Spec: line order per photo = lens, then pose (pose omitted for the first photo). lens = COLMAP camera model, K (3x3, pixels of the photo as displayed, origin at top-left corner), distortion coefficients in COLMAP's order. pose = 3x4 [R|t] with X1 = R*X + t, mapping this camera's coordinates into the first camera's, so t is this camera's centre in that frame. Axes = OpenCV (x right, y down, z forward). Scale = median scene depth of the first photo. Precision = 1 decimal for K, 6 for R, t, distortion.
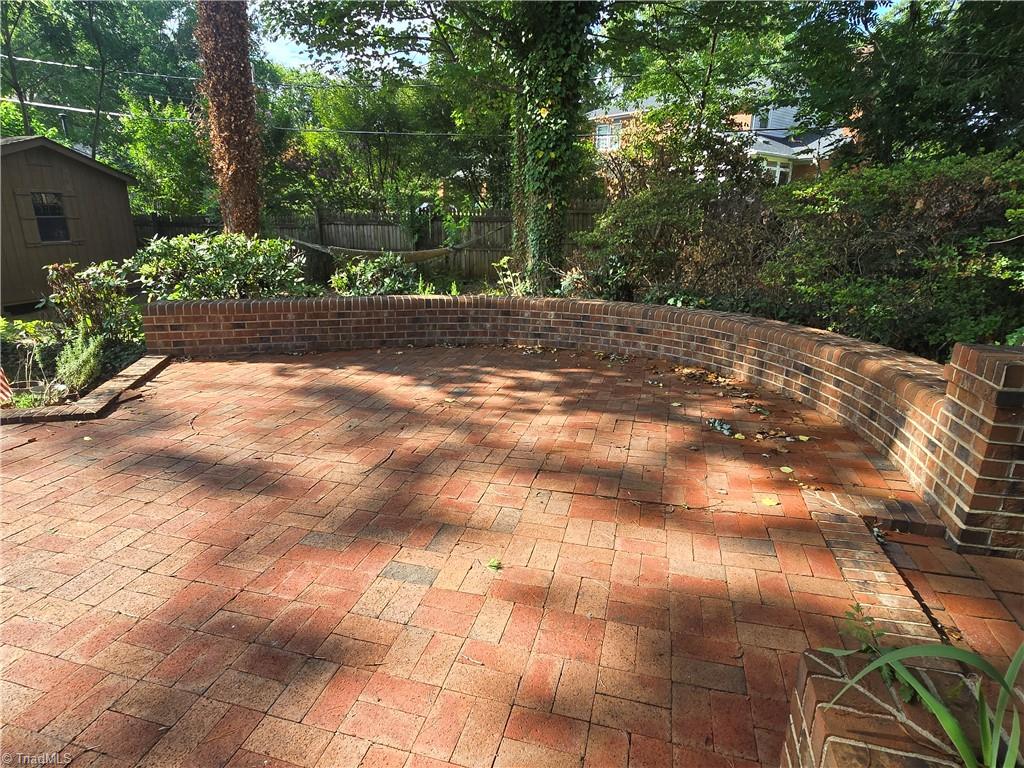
lens RADIAL K [[565.5, 0, 511.8], [0, 565.5, 386.5], [0, 0, 1]] dist [0.001078, -0.001620]
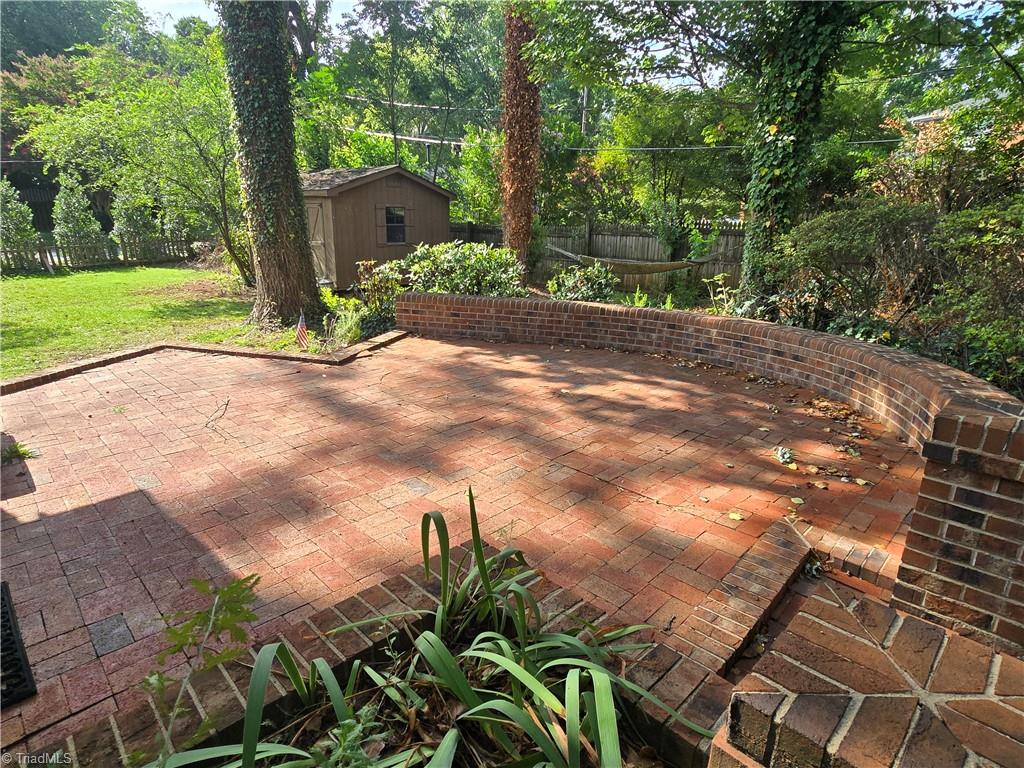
lens RADIAL K [[565.5, 0, 510.9], [0, 565.5, 385.5], [0, 0, 1]] dist [0.001078, -0.001620]
pose [[0.866730, 0.149737, -0.475770, 0.247806], [-0.156559, 0.987339, 0.025530, -0.000198], [0.473569, 0.052359, 0.879199, -0.067462]]
